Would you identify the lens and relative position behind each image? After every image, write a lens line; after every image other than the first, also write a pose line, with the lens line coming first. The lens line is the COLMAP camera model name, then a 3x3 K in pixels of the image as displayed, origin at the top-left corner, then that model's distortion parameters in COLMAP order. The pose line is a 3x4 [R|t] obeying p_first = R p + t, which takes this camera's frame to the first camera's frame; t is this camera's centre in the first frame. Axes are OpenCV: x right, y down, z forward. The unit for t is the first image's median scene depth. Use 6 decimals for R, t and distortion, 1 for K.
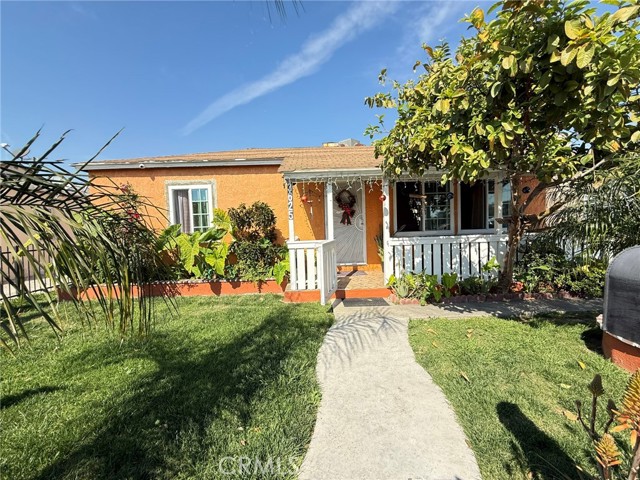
lens RADIAL K [[256.7, 0, 318.2], [0, 256.7, 239.2], [0, 0, 1]] dist [0.000737, 0.000419]
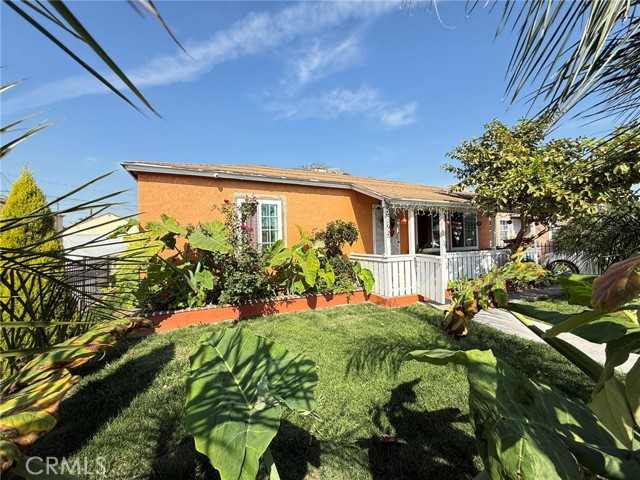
lens RADIAL K [[256.7, 0, 318.2], [0, 256.7, 239.2], [0, 0, 1]] dist [0.000737, 0.000419]
pose [[0.912551, 0.020131, 0.408468, -0.800424], [0.010268, 0.997345, -0.072092, 0.012840], [-0.408834, 0.069982, 0.909921, 0.039454]]
